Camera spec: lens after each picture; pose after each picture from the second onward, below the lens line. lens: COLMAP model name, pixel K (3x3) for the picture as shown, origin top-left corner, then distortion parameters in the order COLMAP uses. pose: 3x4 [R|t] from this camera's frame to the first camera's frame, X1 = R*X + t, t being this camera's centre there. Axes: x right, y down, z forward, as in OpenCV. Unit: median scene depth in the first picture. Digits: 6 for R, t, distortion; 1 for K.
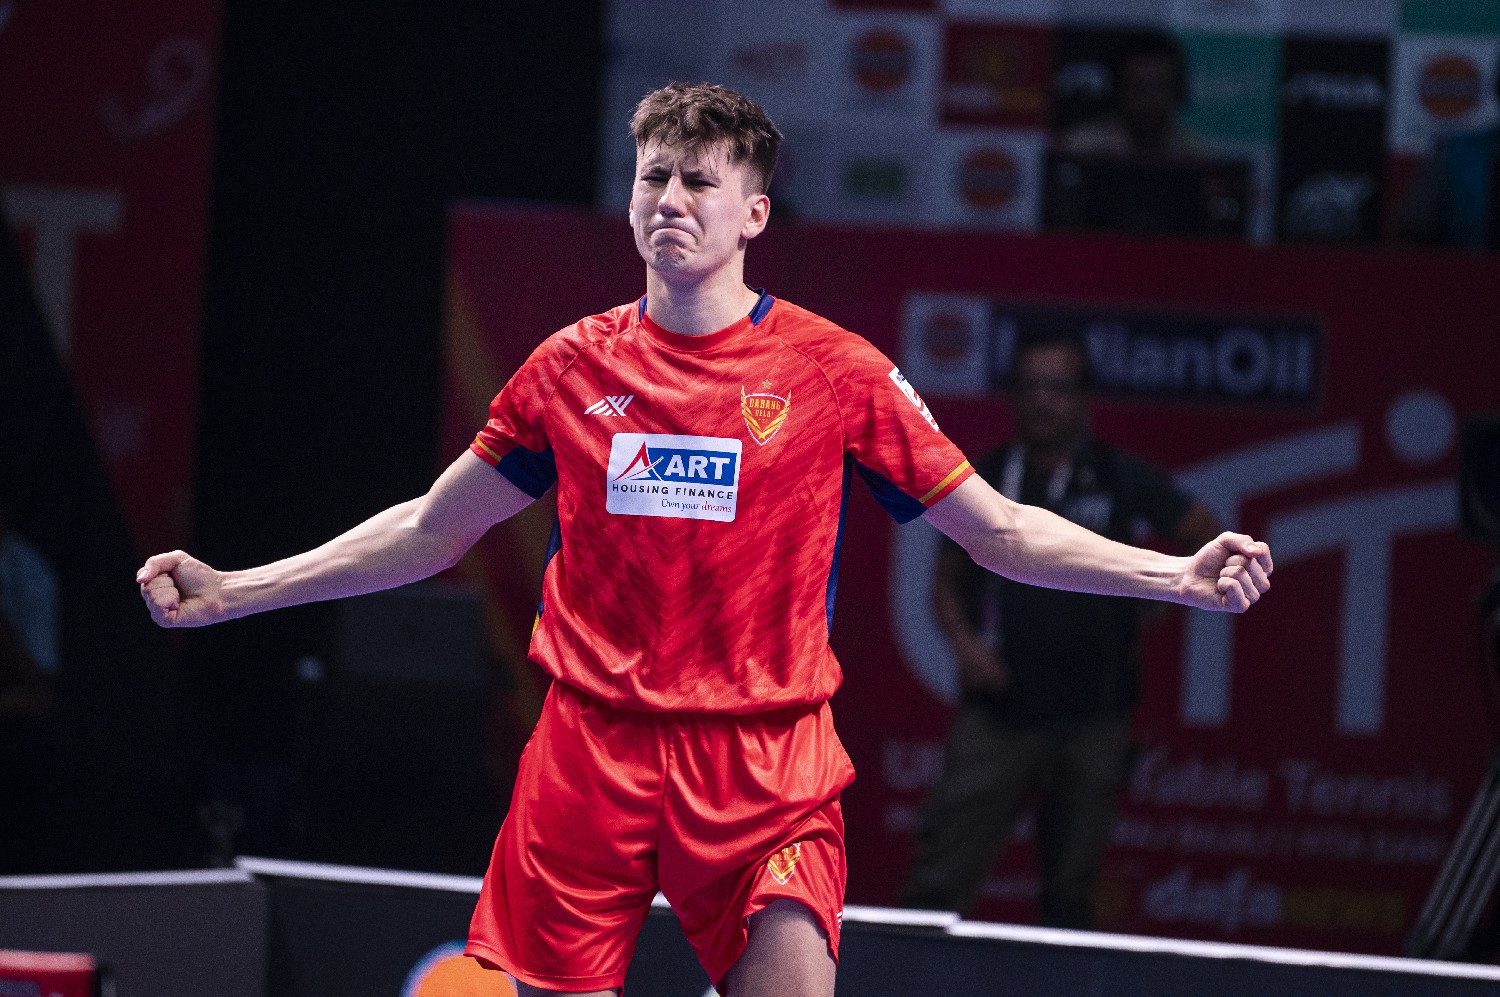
lens RADIAL K [[8626.1, 0, 747.1], [0, 8626.1, 501.5], [0, 0, 1]] dist [0.013148, 0.000000]
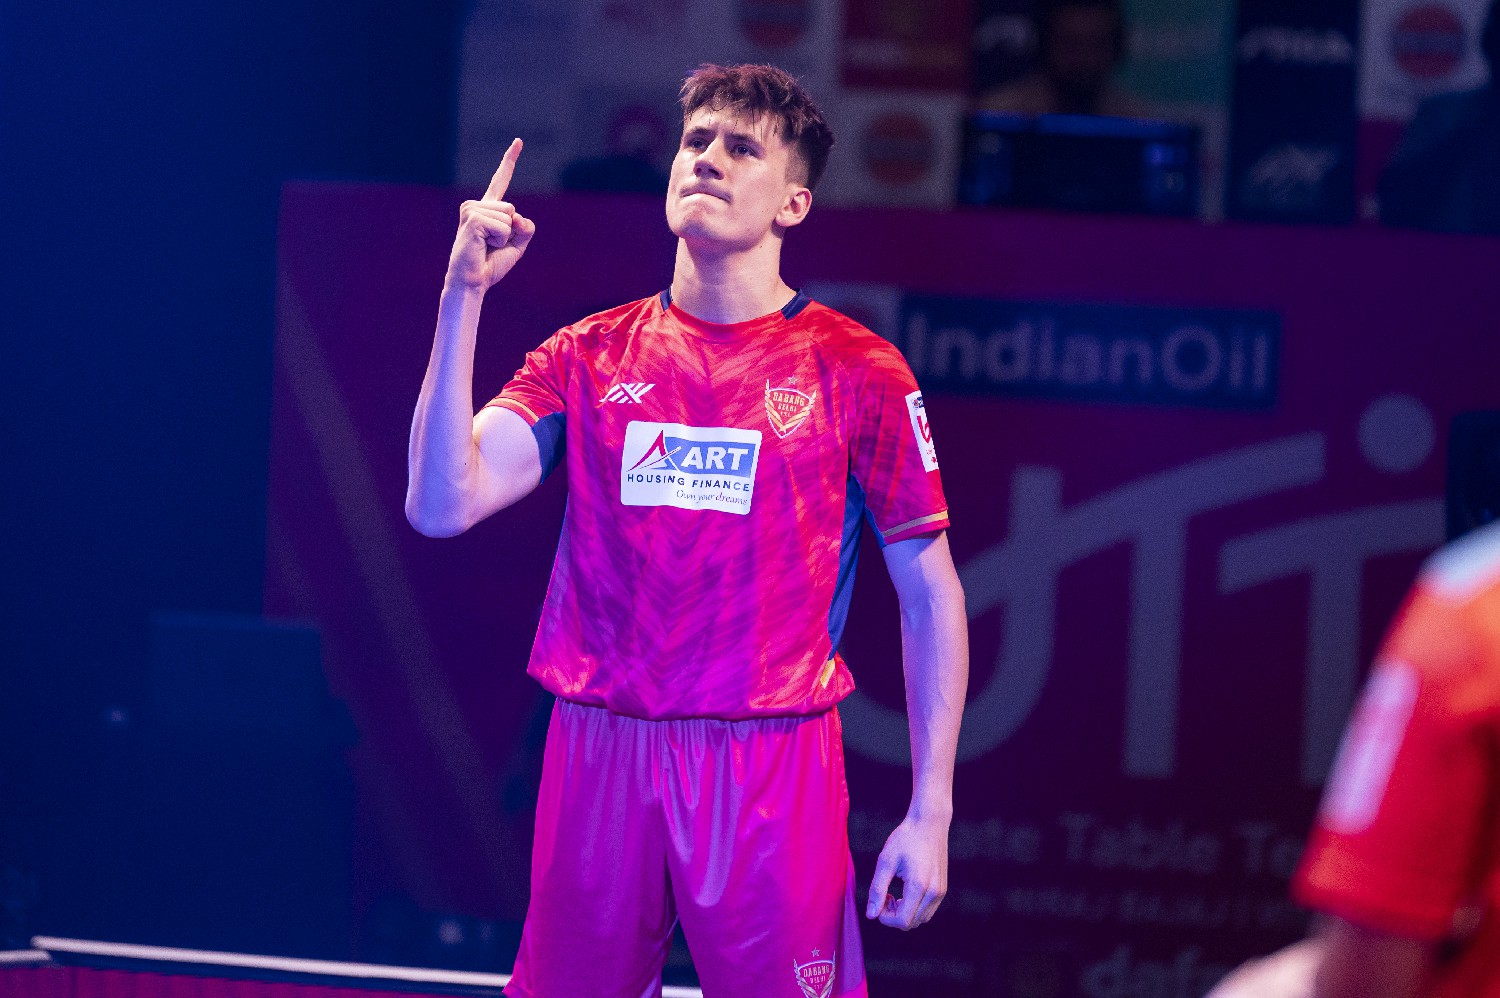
lens RADIAL K [[8626.1, 0, 748.8], [0, 8626.1, 492.9], [0, 0, 1]] dist [0.013148, 0.000000]
pose [[0.999970, -0.001252, -0.007637, 0.019056], [0.001261, 0.999999, 0.001129, -0.003731], [0.007636, -0.001139, 0.999970, 0.129599]]
